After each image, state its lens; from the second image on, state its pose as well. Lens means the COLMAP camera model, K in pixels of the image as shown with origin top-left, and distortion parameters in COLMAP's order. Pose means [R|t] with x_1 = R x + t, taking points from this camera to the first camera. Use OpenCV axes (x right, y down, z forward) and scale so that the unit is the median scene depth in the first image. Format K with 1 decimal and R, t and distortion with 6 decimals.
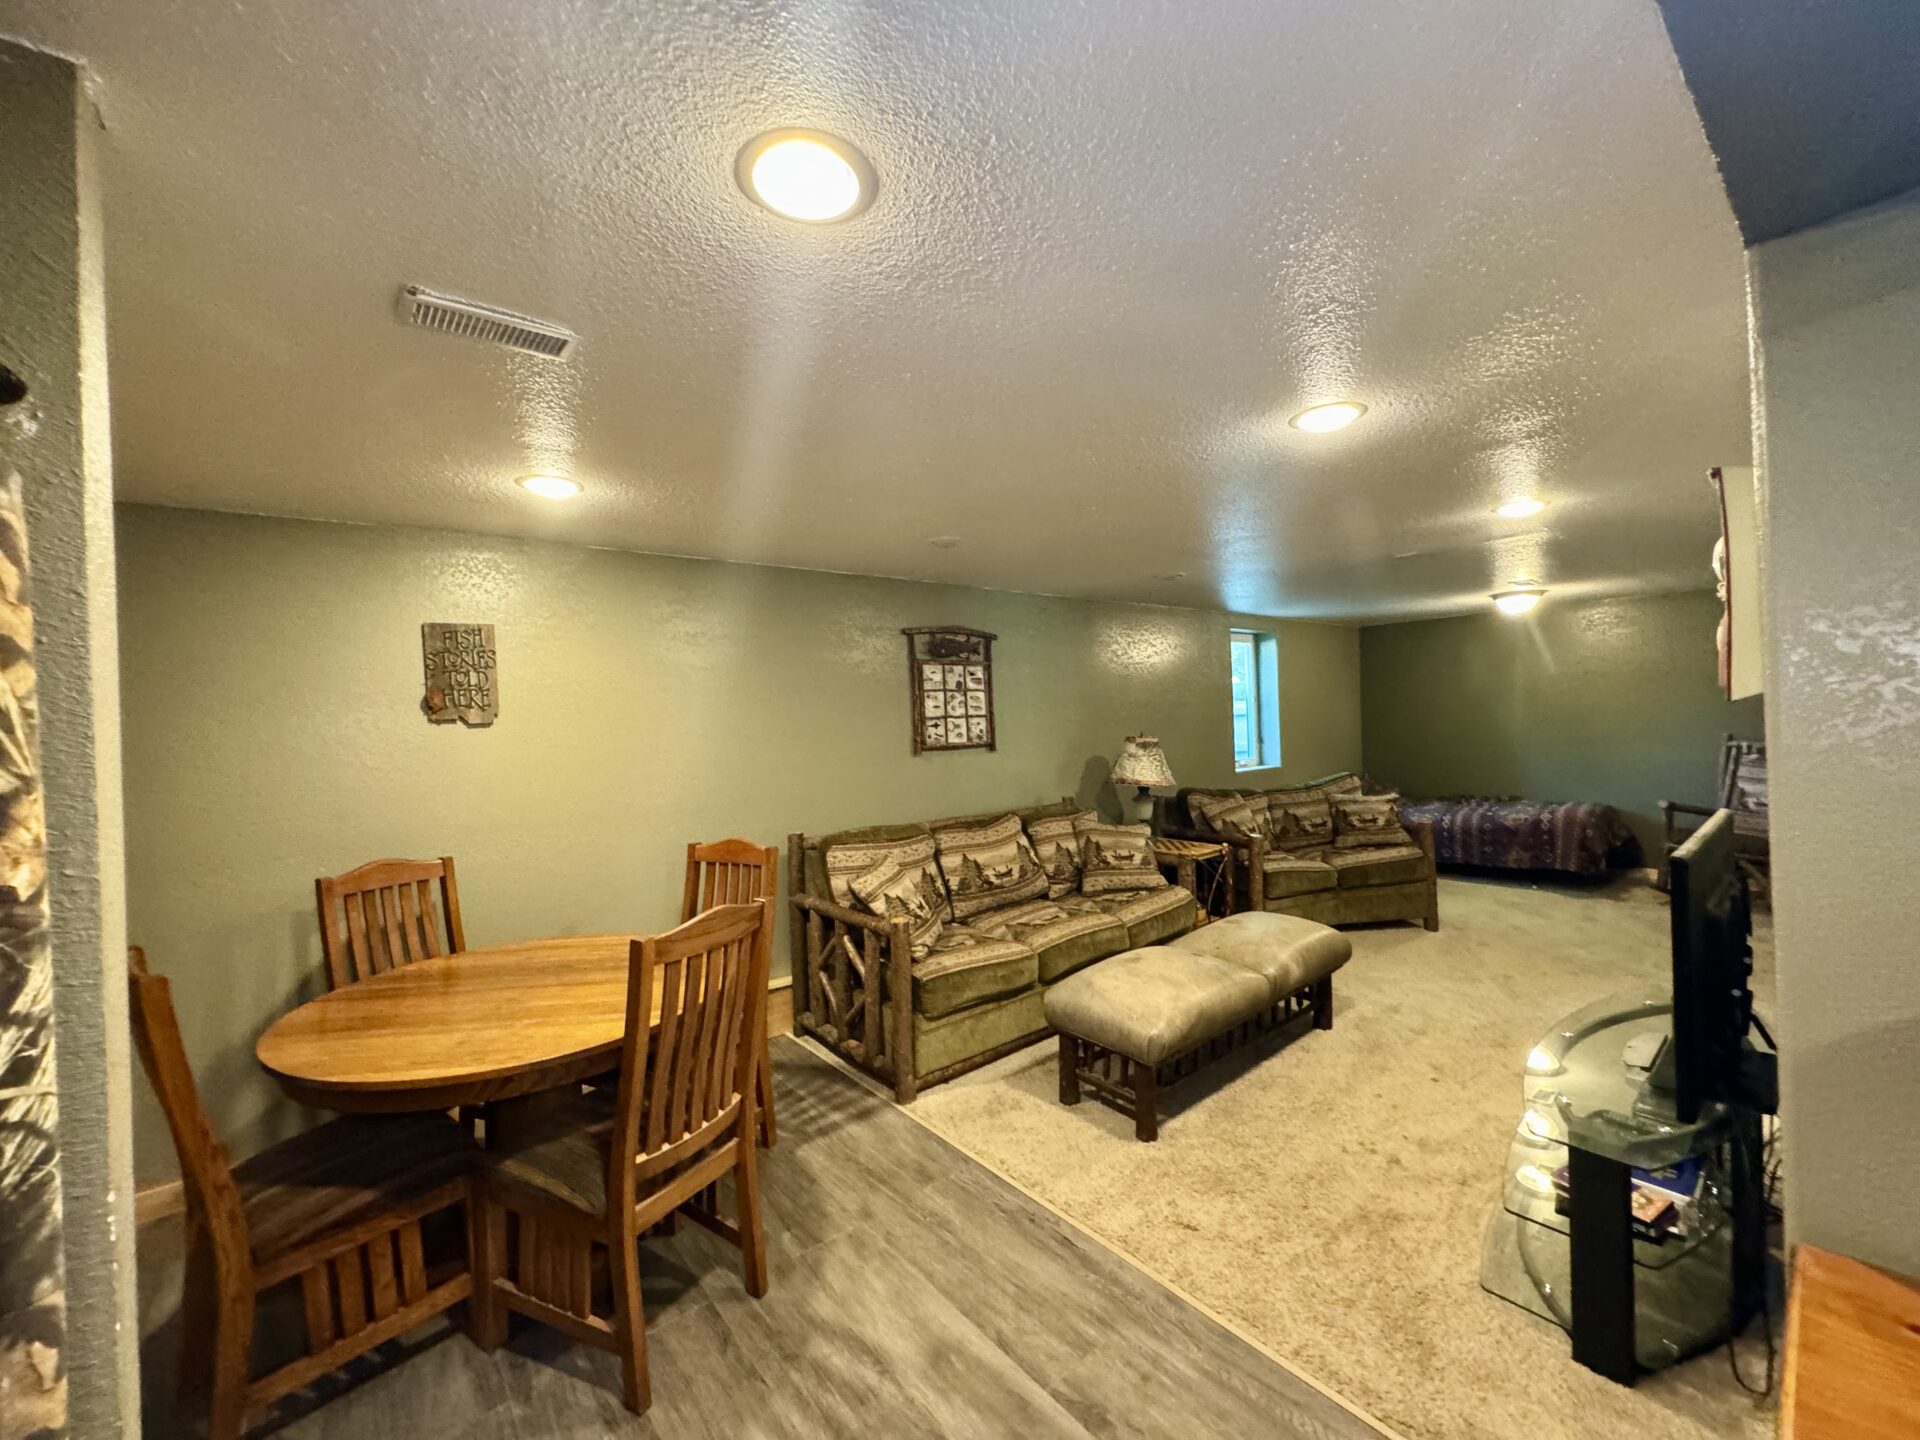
lens RADIAL K [[767.1, 0, 959.5], [0, 767.1, 719.5], [0, 0, 1]] dist [-0.002434, 0.000735]
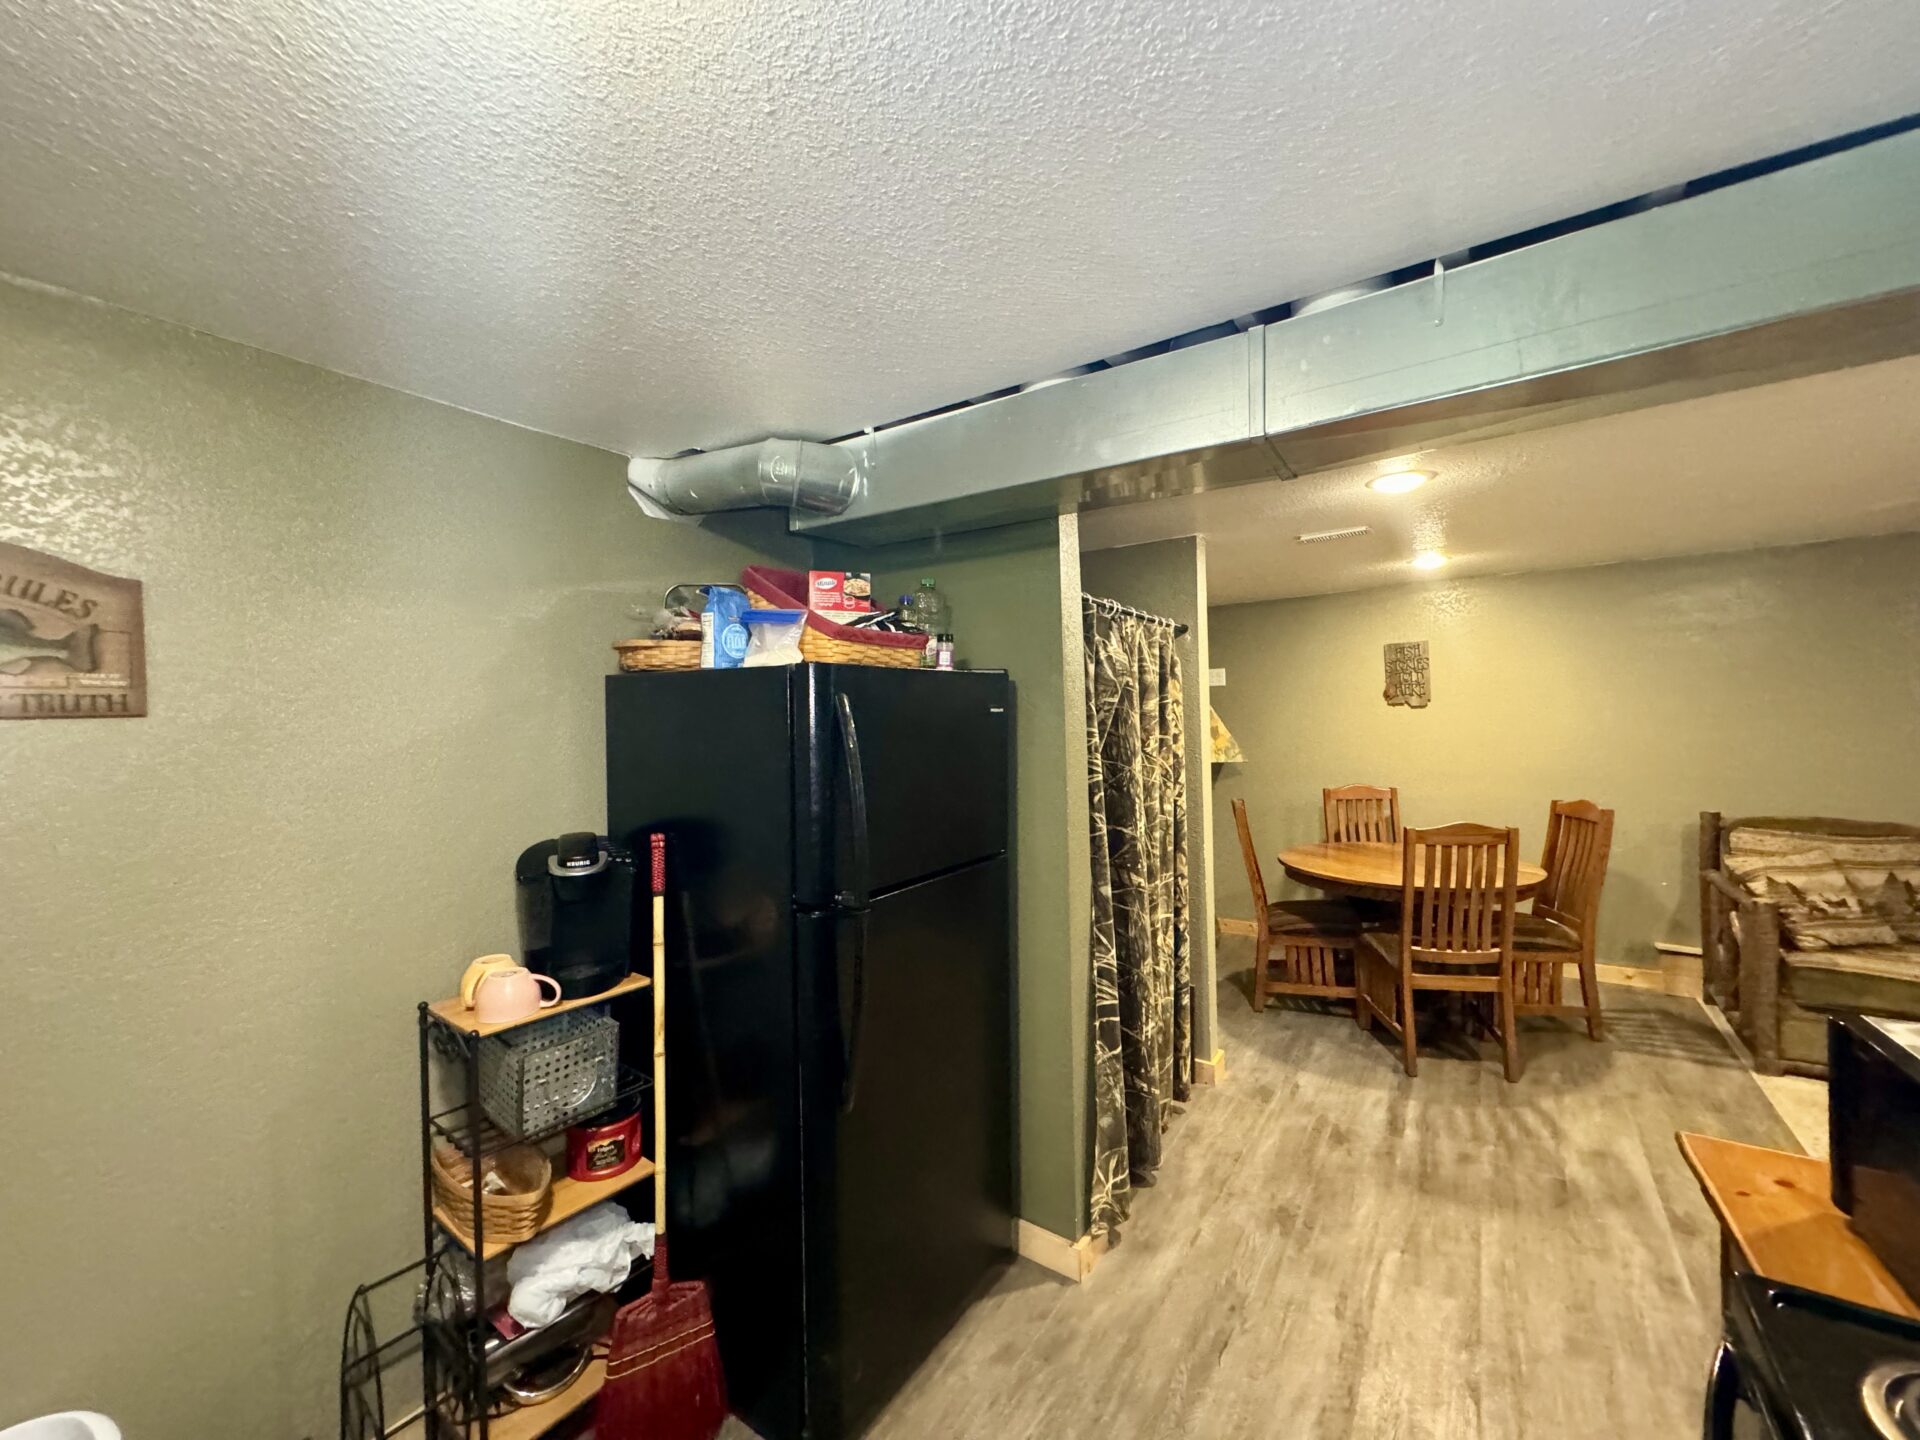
lens RADIAL K [[767.1, 0, 962.6], [0, 767.1, 716.8], [0, 0, 1]] dist [-0.002434, 0.000735]
pose [[0.289227, 0.025557, -0.956919, 0.413699], [0.013875, 0.999427, 0.030886, -0.023492], [0.957160, -0.022210, 0.288707, -0.231847]]
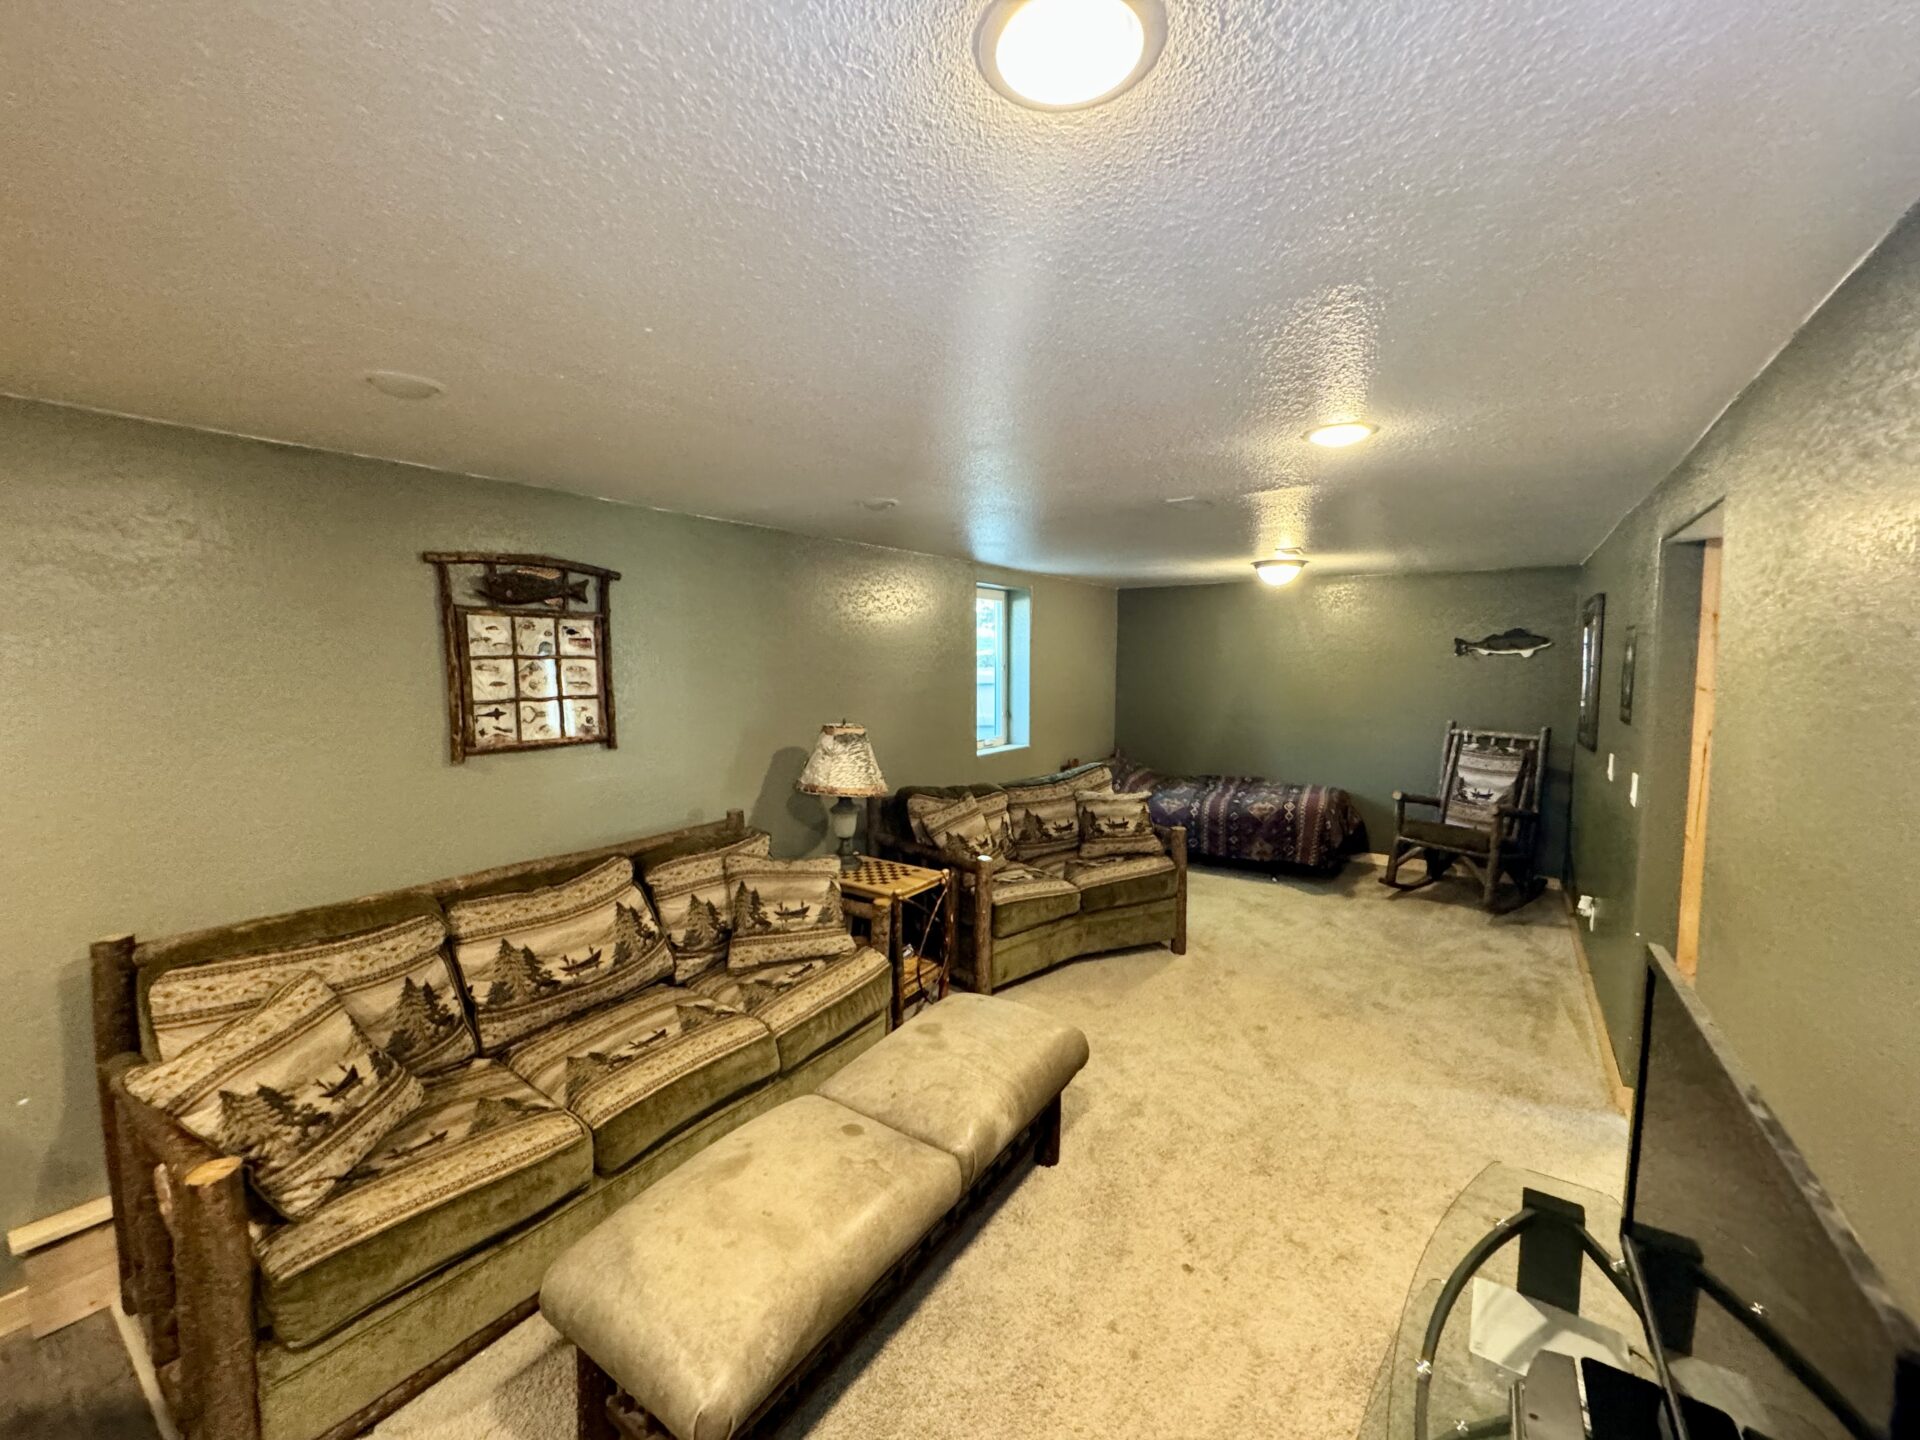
lens RADIAL K [[767.1, 0, 958.9], [0, 767.1, 720.9], [0, 0, 1]] dist [-0.002434, 0.000735]
pose [[0.960355, 0.009896, 0.278604, 0.159580], [-0.031387, 0.996854, 0.072782, -0.044415], [-0.277007, -0.078641, 0.957644, 0.307671]]
